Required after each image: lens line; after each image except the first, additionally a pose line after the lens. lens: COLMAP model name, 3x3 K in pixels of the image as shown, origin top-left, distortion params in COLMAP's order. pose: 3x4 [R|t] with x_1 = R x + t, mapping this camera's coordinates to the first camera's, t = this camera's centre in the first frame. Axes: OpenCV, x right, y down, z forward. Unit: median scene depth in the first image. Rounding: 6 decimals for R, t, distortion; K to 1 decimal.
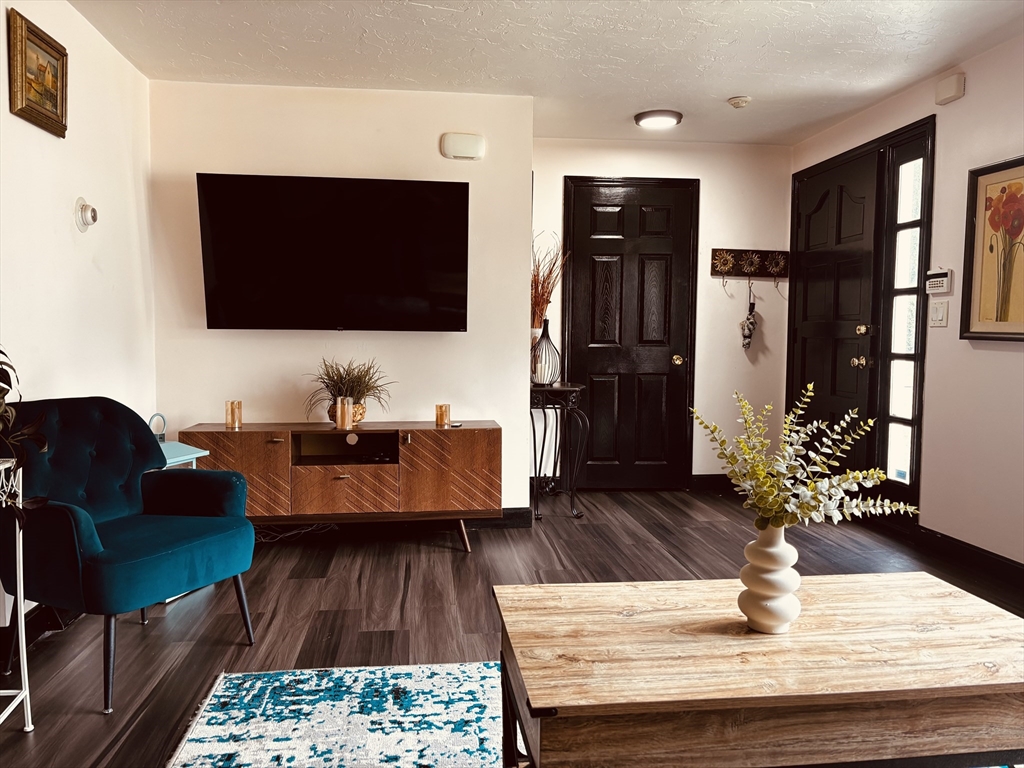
lens RADIAL K [[773.1, 0, 505.5], [0, 773.1, 388.4], [0, 0, 1]] dist [0.044383, -0.055727]
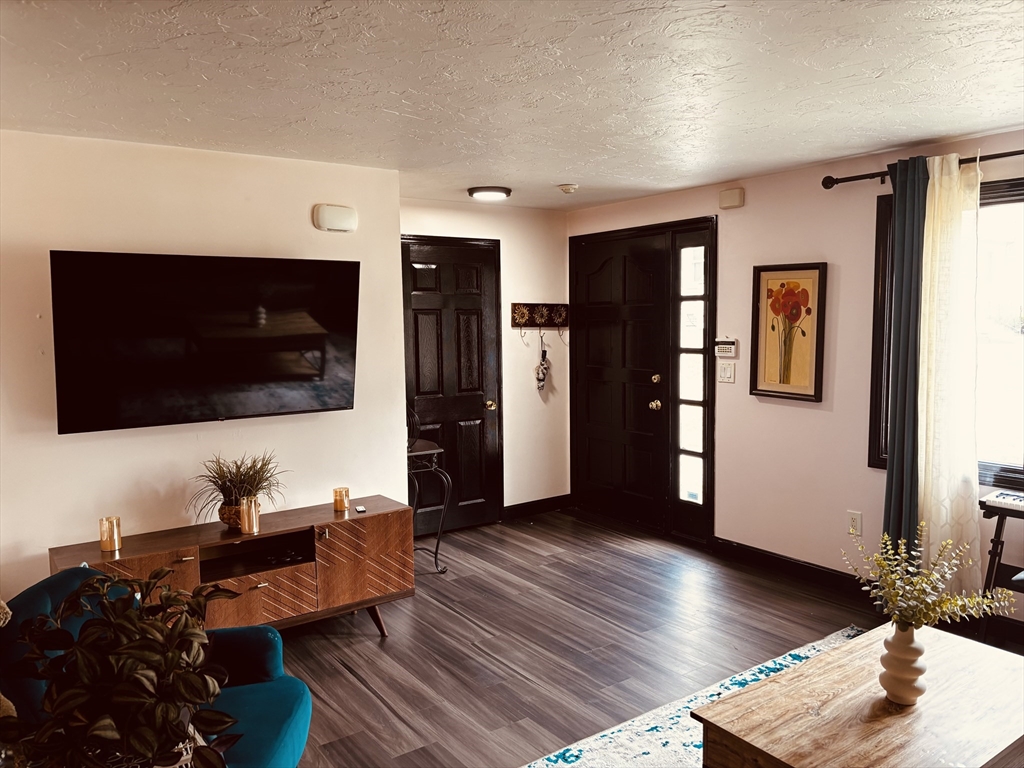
lens RADIAL K [[773.1, 0, 497.9], [0, 773.1, 385.4], [0, 0, 1]] dist [0.044383, -0.055727]
pose [[0.876839, -0.063997, 0.476506, -0.380661], [0.053670, 0.997936, 0.035266, -0.138566], [-0.477780, -0.005349, 0.878463, 0.057825]]
